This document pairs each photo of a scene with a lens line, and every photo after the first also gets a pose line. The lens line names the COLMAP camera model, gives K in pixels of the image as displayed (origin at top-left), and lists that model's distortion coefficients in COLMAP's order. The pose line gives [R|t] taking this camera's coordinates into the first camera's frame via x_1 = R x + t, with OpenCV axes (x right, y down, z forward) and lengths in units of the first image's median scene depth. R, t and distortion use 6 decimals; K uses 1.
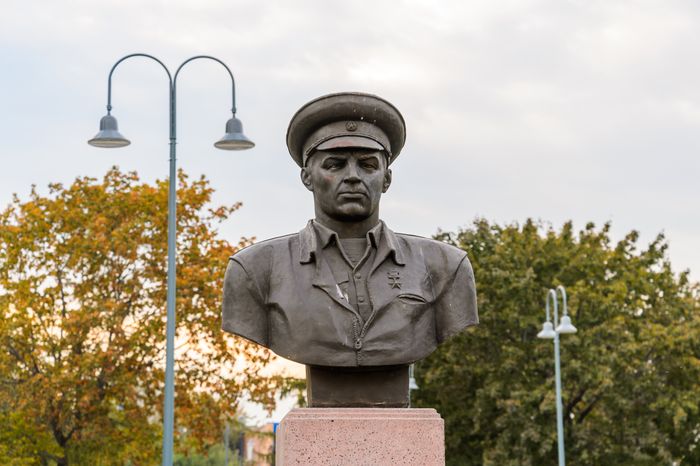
lens RADIAL K [[1625.6, 0, 345.0], [0, 1625.6, 235.5], [0, 0, 1]] dist [0.728639, 0.000000]
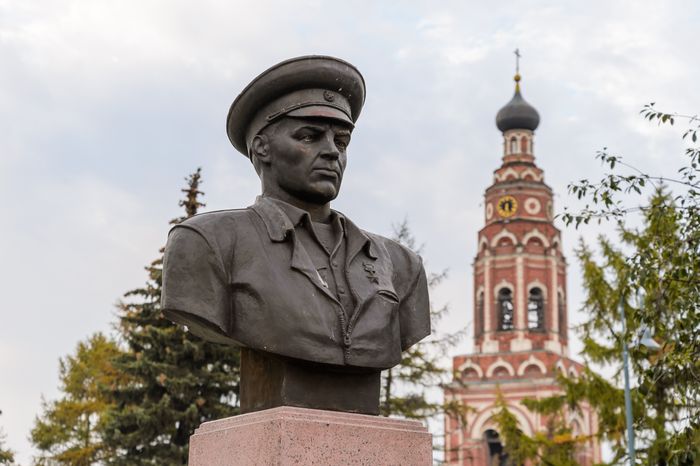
lens RADIAL K [[1510.0, 0, 347.2], [0, 1510.0, 227.2], [0, 0, 1]] dist [0.459050, 0.000000]
pose [[0.879396, 0.136257, 0.456176, -0.352115], [-0.101772, 0.989823, -0.099462, 0.083829], [-0.465086, 0.041041, 0.884314, 0.274782]]
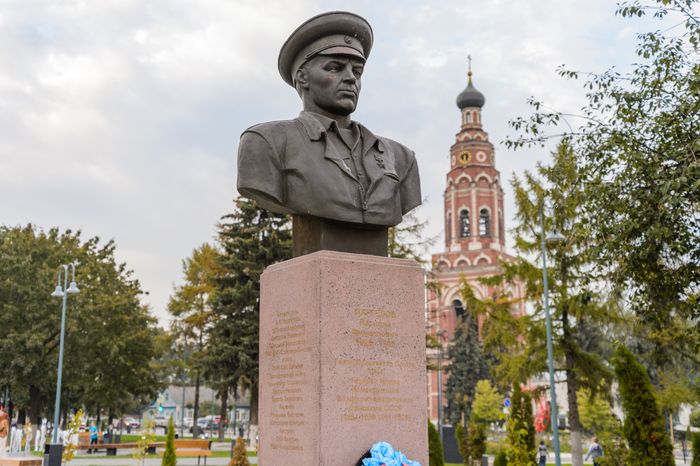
lens RADIAL K [[968.3, 0, 345.7], [0, 968.3, 231.6], [0, 0, 1]] dist [0.142509, 0.000000]
pose [[0.890233, 0.087577, 0.447008, -0.324429], [-0.077246, 0.996155, -0.041327, 0.113591], [-0.448909, 0.002261, 0.893575, 0.323911]]
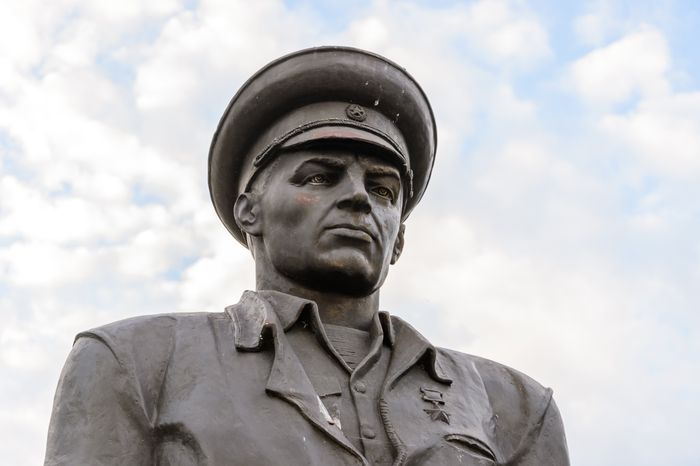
lens RADIAL K [[1349.8, 0, 348.5], [0, 1349.8, 231.7], [0, 0, 1]] dist [-0.054664, 0.000000]
pose [[0.969999, 0.147842, 0.192990, -0.074849], [-0.080171, 0.943960, -0.320175, 0.104527], [-0.229510, 0.295097, 0.927493, 0.619298]]
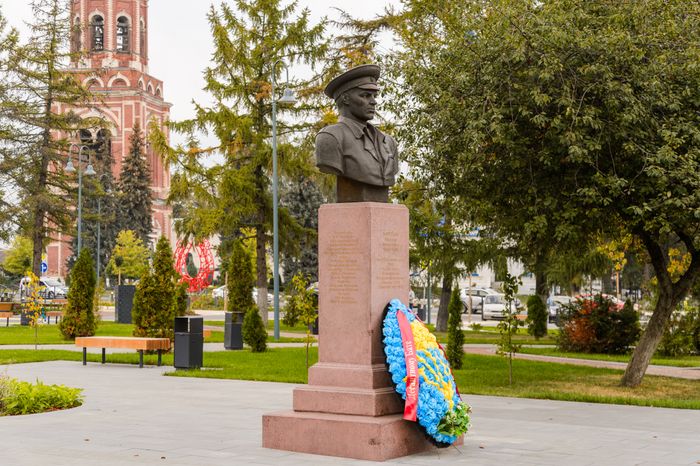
lens RADIAL K [[1271.9, 0, 352.5], [0, 1271.9, 234.2], [0, 0, 1]] dist [0.183731, 0.000000]
pose [[0.673927, 0.027072, 0.738302, -1.322027], [-0.127552, 0.988586, 0.080181, 0.007379], [-0.727704, -0.148208, 0.669687, -0.201822]]
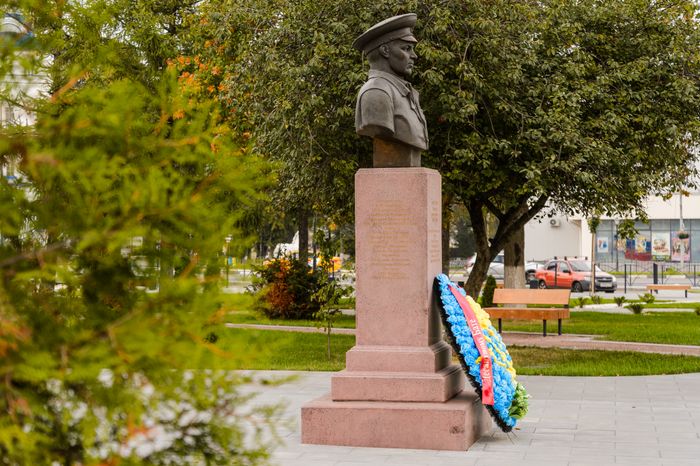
lens RADIAL K [[1426.2, 0, 348.9], [0, 1426.2, 231.0], [0, 0, 1]] dist [0.161728, 0.000000]
pose [[0.318519, -0.001445, 0.947915, -1.727816], [-0.157972, 0.985934, 0.054585, 0.095546], [-0.934661, -0.167130, 0.313810, 0.467295]]
